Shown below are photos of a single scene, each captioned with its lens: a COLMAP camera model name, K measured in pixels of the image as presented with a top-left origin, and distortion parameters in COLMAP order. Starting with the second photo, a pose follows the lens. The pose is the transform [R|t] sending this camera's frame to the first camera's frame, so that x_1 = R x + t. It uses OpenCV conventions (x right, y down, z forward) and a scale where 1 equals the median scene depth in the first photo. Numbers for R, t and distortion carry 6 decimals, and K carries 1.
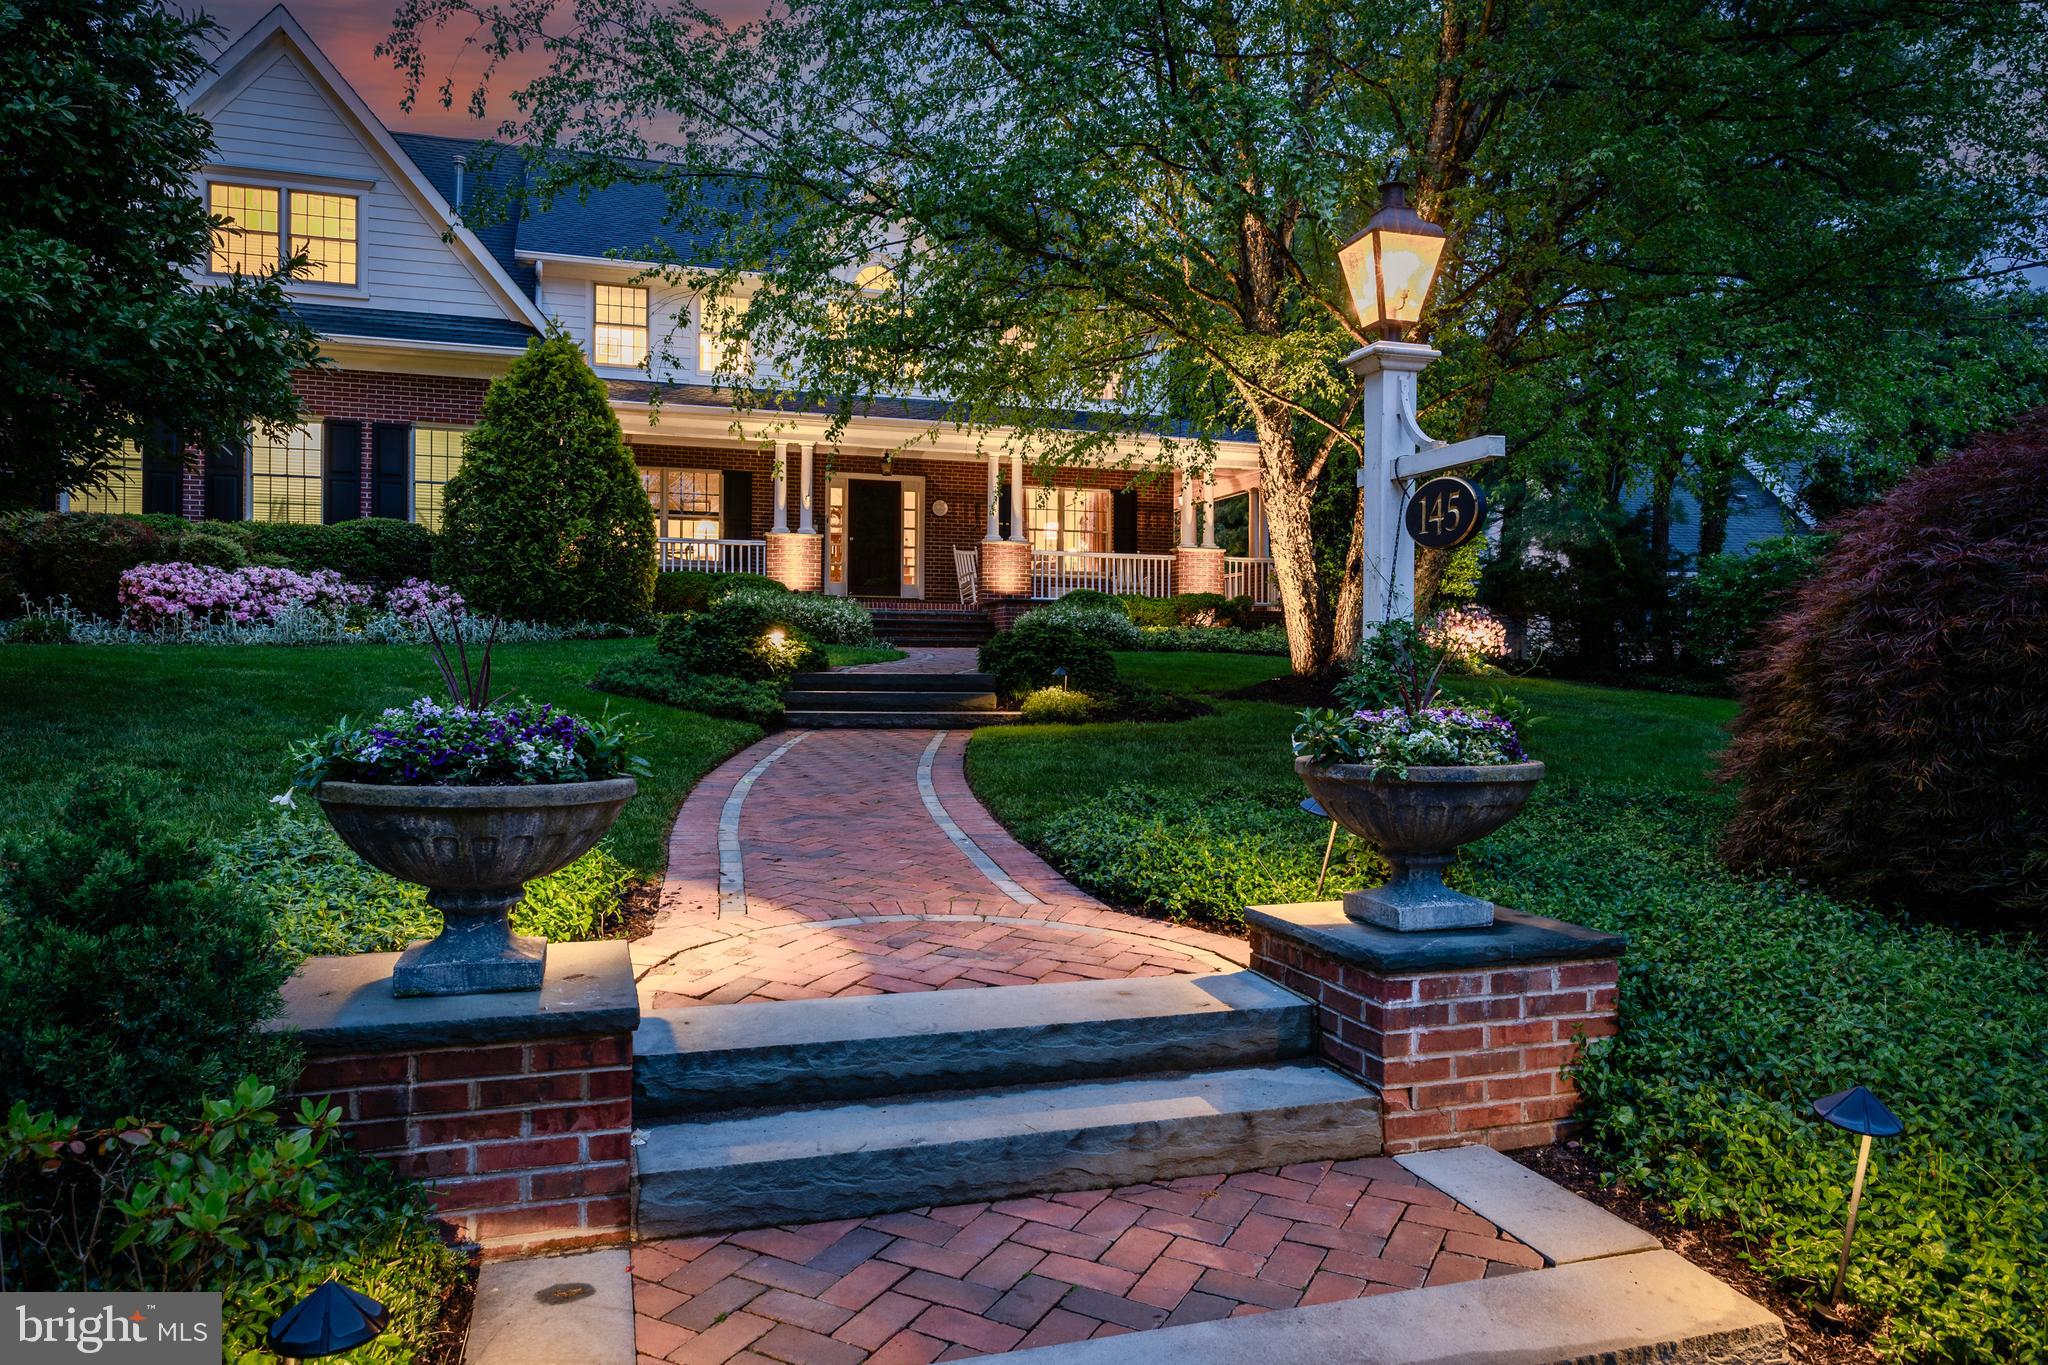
lens RADIAL K [[1377.2, 0, 1024.0], [0, 1377.2, 682.5], [0, 0, 1]] dist [-0.008614, -0.000531]
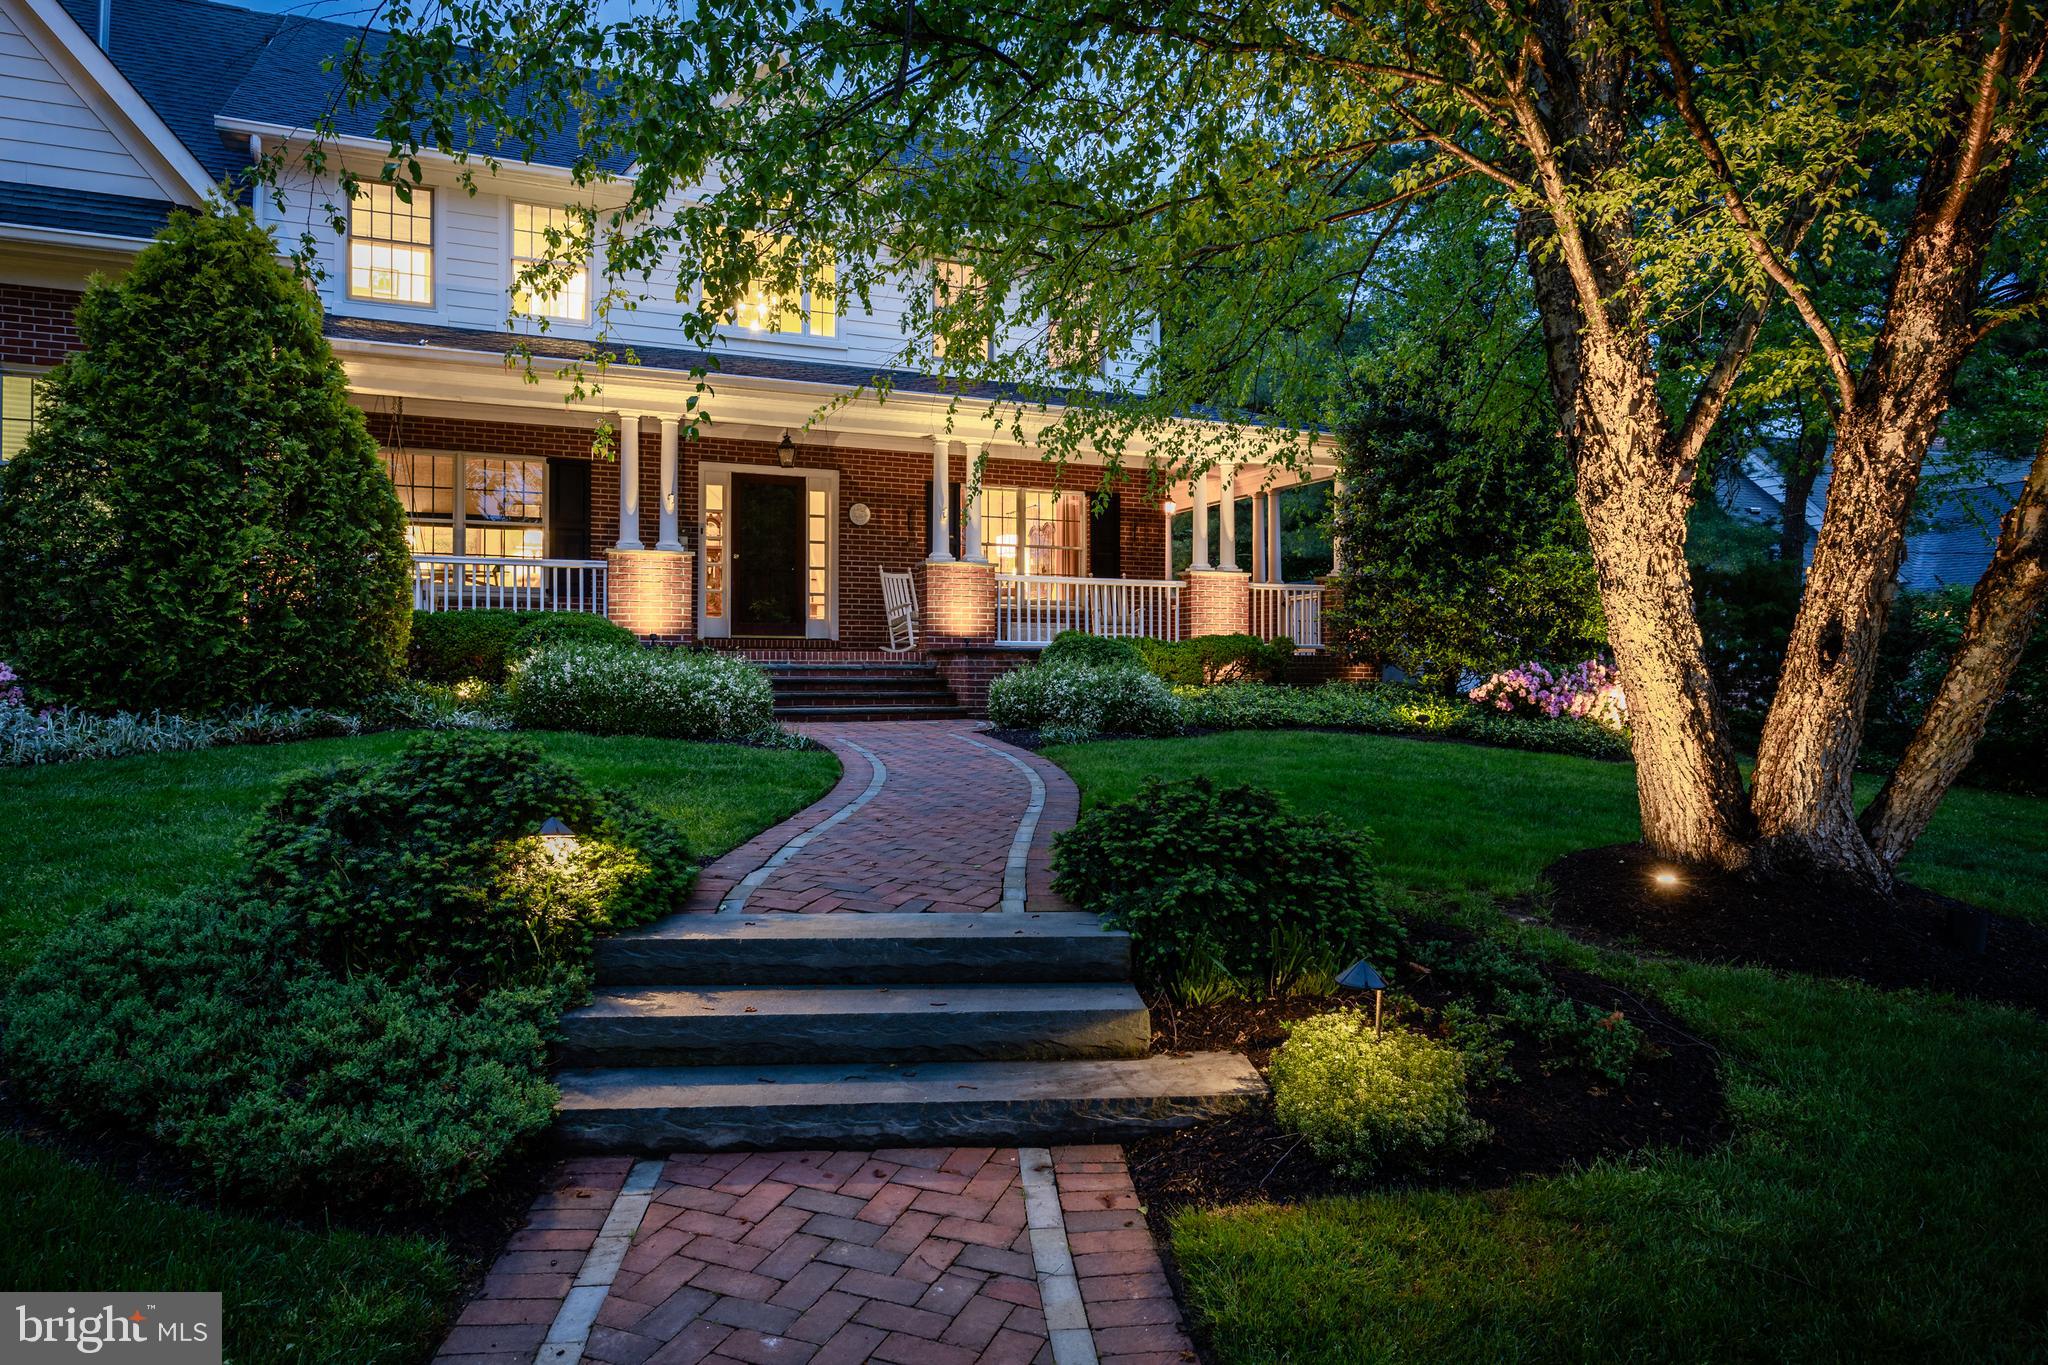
lens RADIAL K [[1270.0, 0, 1024.0], [0, 1270.0, 682.5], [0, 0, 1]] dist [-0.020843, 0.000362]
pose [[0.994699, -0.005209, 0.102701, -0.063366], [0.004957, 0.999984, 0.002709, -0.056864], [-0.102713, -0.002185, 0.994709, 0.468792]]
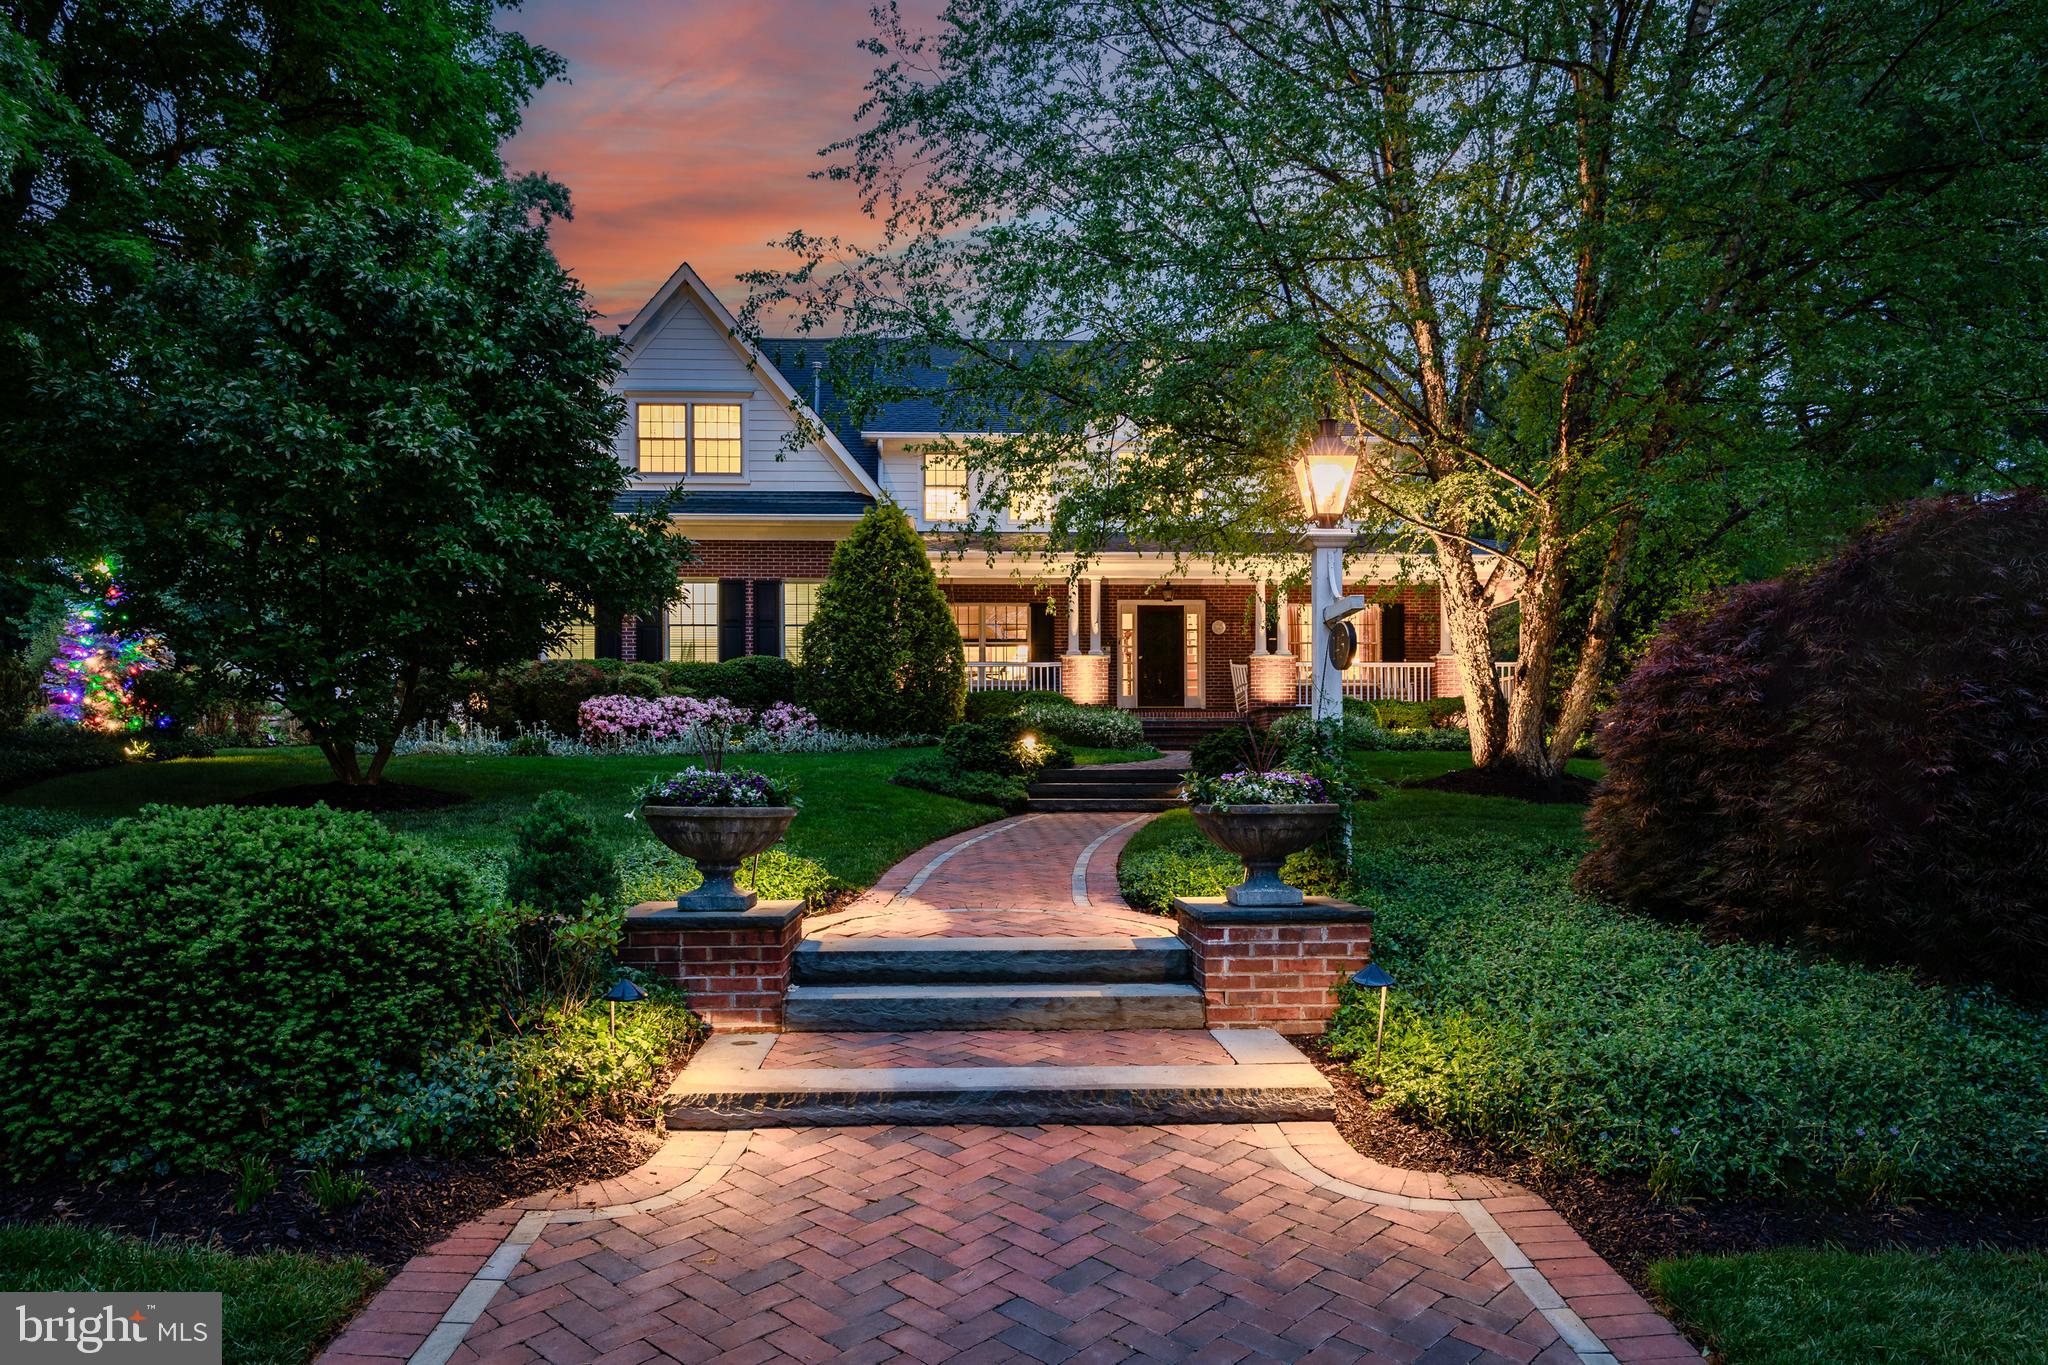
lens RADIAL K [[1340.7, 0, 1004.6], [0, 1340.7, 799.5], [0, 0, 1]] dist [-0.012805, -0.000296]
pose [[0.960579, -0.005034, -0.277961, 0.106823], [0.006855, 0.999961, 0.005578, 0.009960], [0.277922, -0.007263, 0.960576, -0.148474]]
